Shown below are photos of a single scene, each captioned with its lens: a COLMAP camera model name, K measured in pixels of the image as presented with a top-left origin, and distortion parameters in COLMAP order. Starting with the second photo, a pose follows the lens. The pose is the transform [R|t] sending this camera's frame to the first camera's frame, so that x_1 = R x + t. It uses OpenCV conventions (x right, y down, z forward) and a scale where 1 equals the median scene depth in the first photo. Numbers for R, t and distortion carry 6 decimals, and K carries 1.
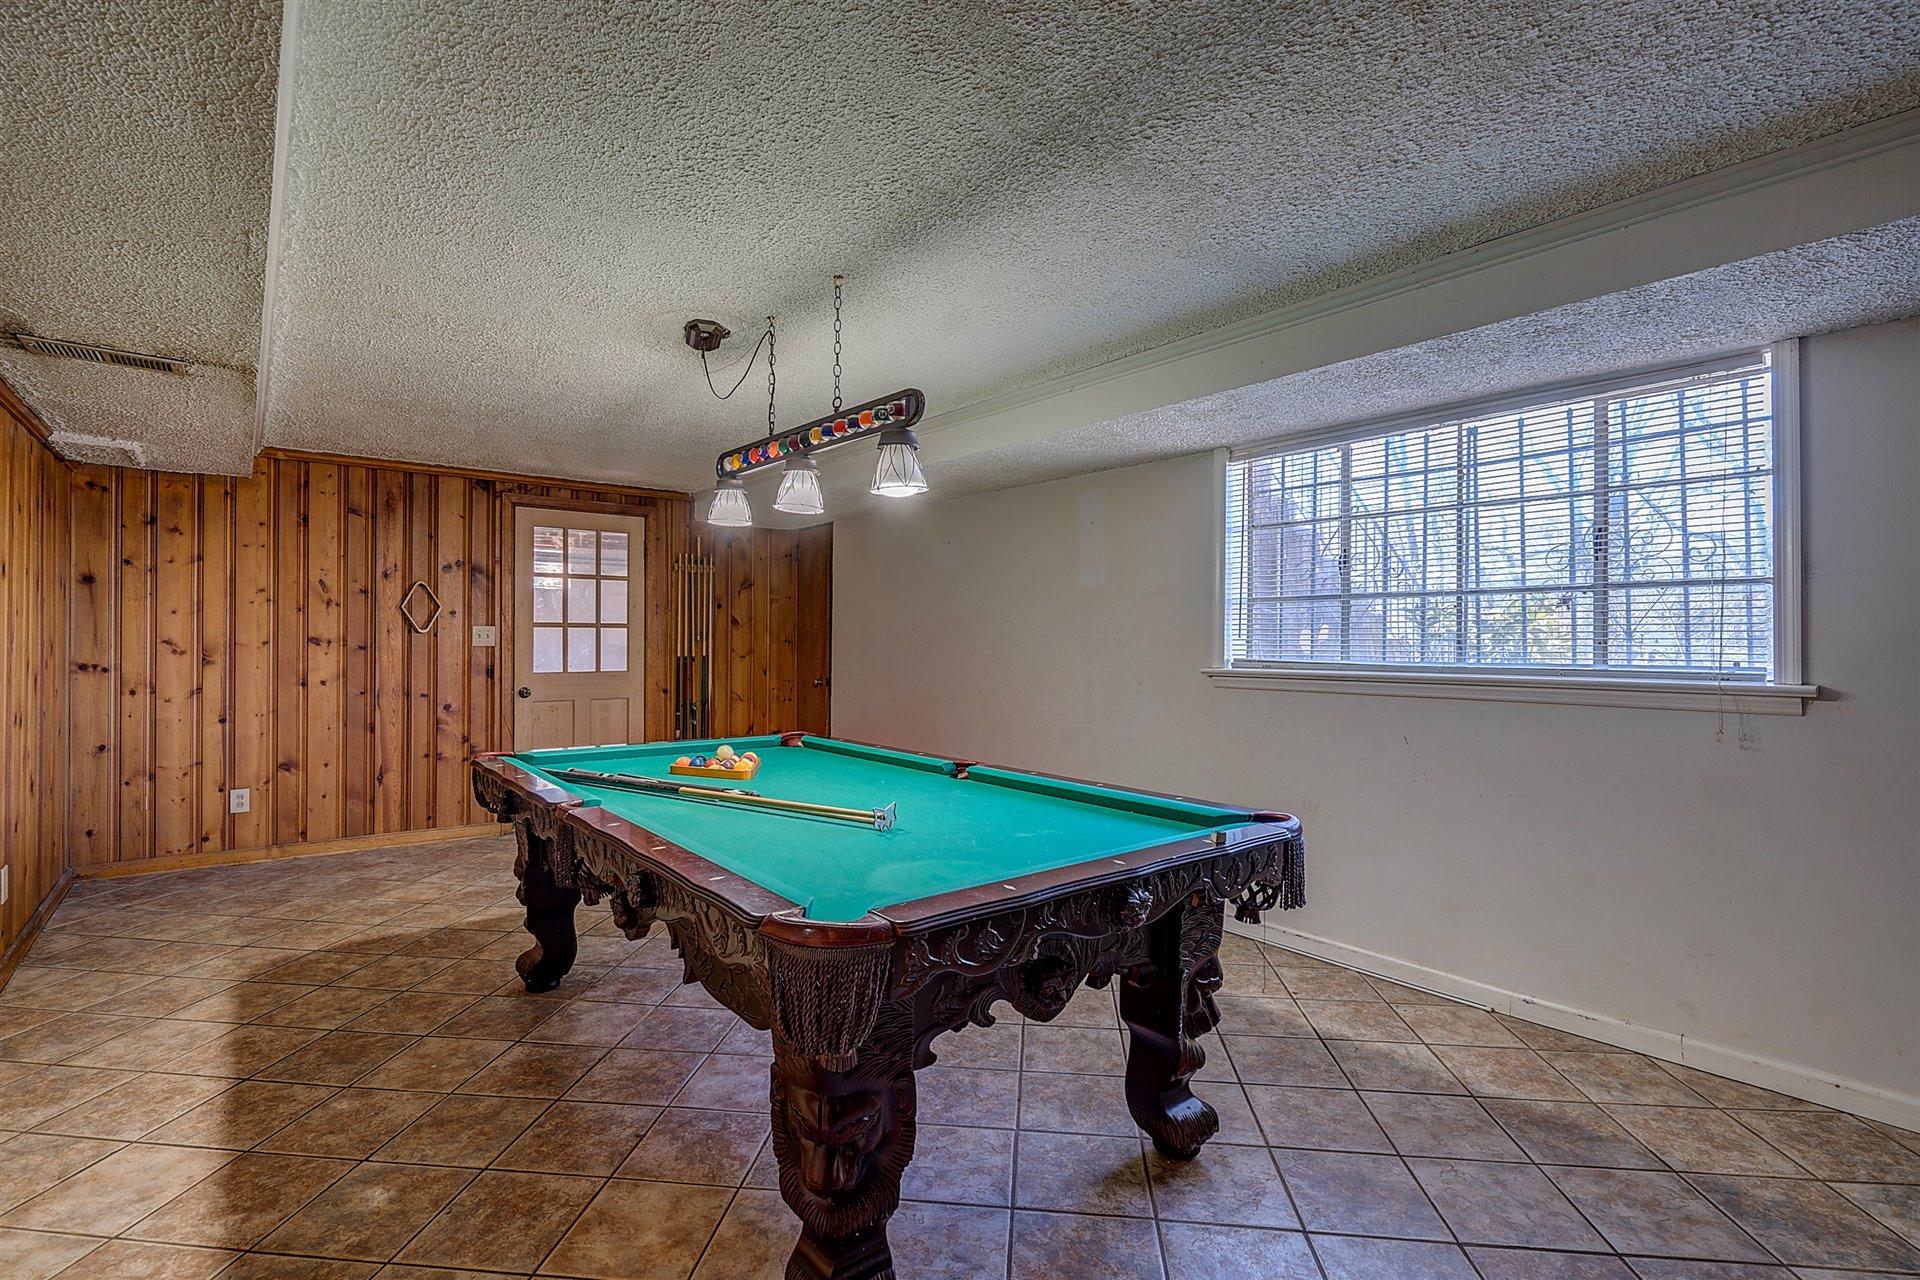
lens RADIAL K [[875.2, 0, 960.0], [0, 875.2, 640.0], [0, 0, 1]] dist [-0.001568, 0.000056]
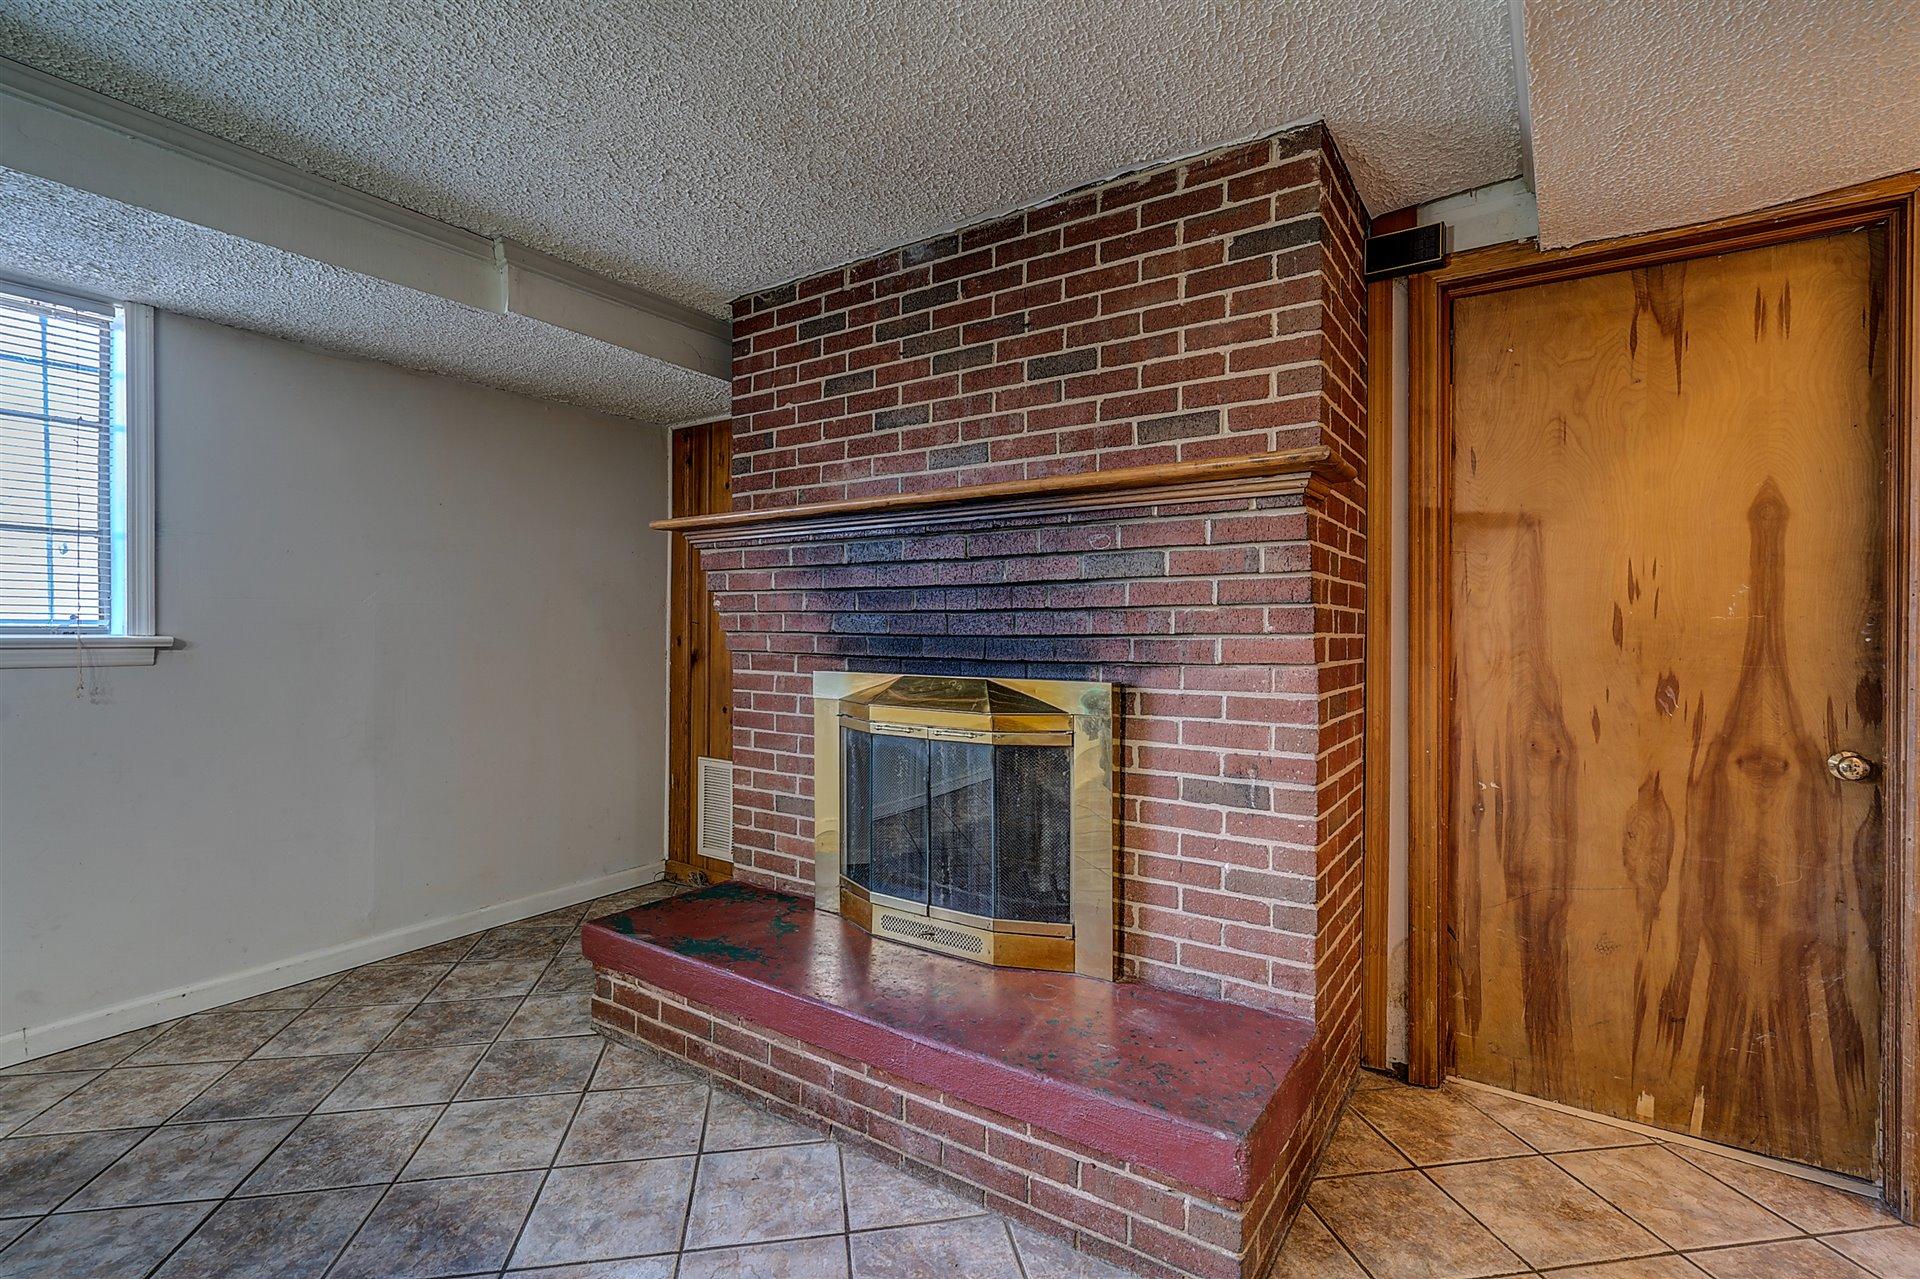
lens RADIAL K [[890.0, 0, 968.8], [0, 890.0, 616.2], [0, 0, 1]] dist [0.000677, 0.000189]
pose [[-0.283750, -0.003983, 0.958890, -0.353626], [-0.015896, 0.999873, -0.000551, 0.012263], [-0.958767, -0.015399, -0.283777, 0.356032]]
